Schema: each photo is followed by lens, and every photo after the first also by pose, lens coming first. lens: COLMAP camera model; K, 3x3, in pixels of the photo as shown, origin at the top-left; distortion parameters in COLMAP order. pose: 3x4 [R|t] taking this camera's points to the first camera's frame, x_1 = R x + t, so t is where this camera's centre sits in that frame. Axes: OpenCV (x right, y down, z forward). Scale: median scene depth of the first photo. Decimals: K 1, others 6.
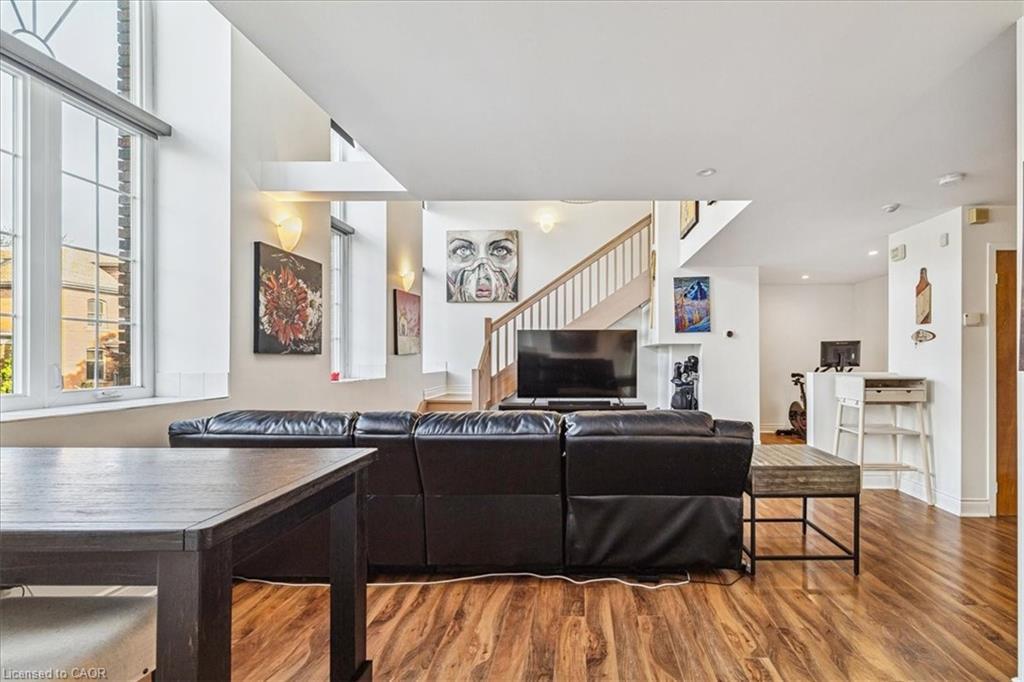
lens RADIAL K [[462.1, 0, 579.8], [0, 462.1, 354.9], [0, 0, 1]] dist [-0.001889, 0.000139]
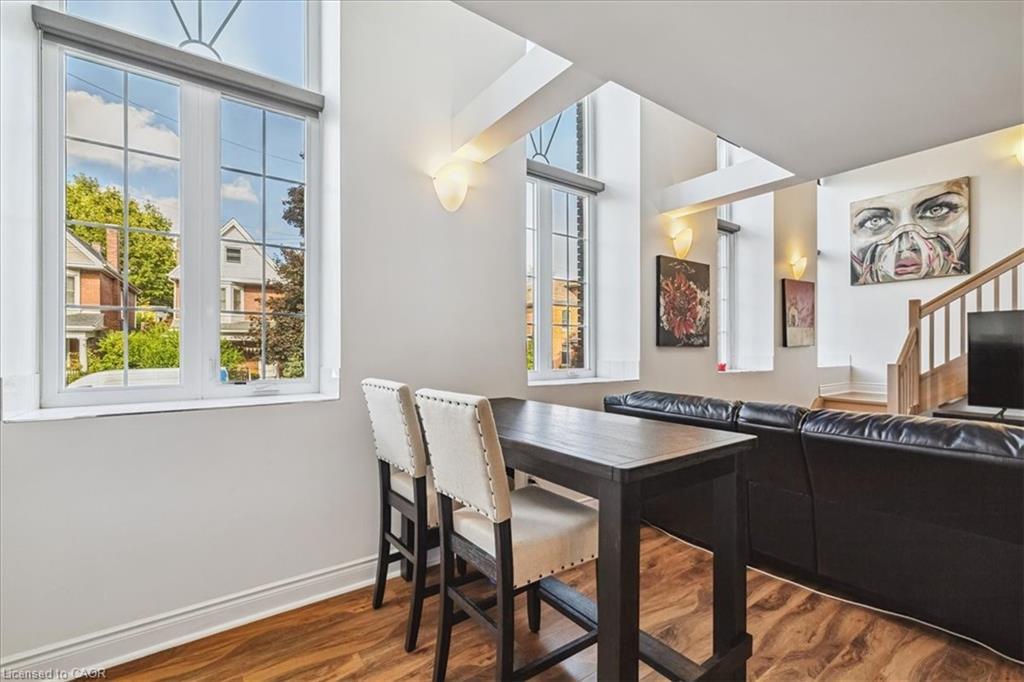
lens RADIAL K [[440.9, 0, 499.9], [0, 440.9, 349.0], [0, 0, 1]] dist [0.000963, -0.000037]
pose [[0.575232, 0.001466, -0.817989, 0.019971], [0.002297, 0.999992, 0.003408, -0.000141], [0.817987, -0.003840, 0.575224, -0.023707]]
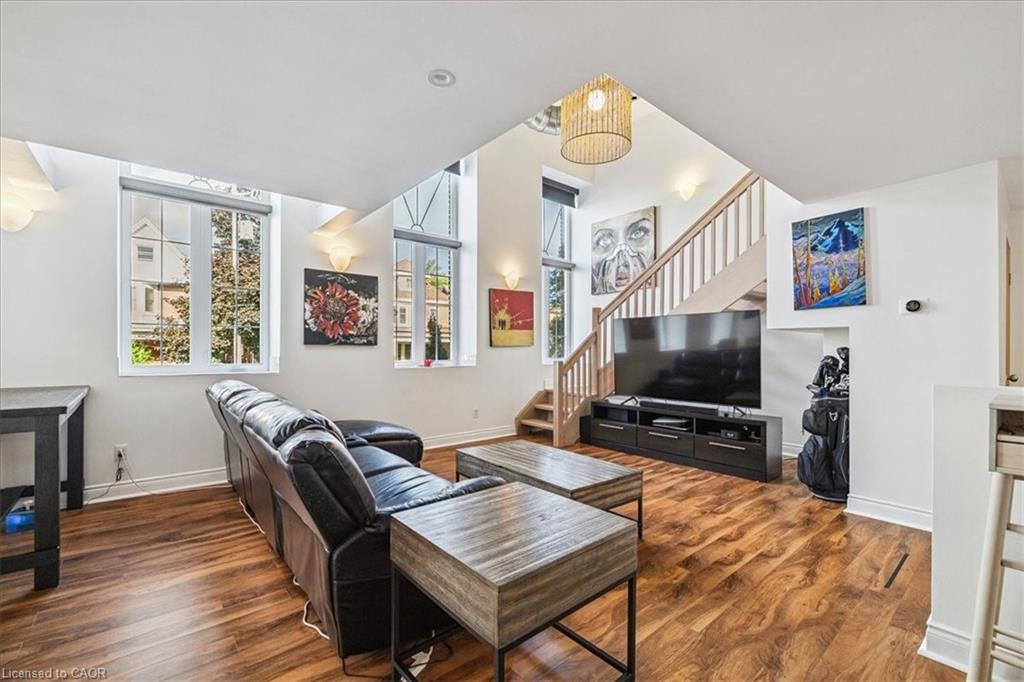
lens RADIAL K [[440.9, 0, 517.7], [0, 440.9, 341.6], [0, 0, 1]] dist [0.000963, -0.000037]
pose [[0.634048, -0.011656, -0.773206, 0.726461], [-0.002630, 0.999848, -0.017229, 0.009602], [0.773289, 0.012957, 0.633921, 0.559575]]
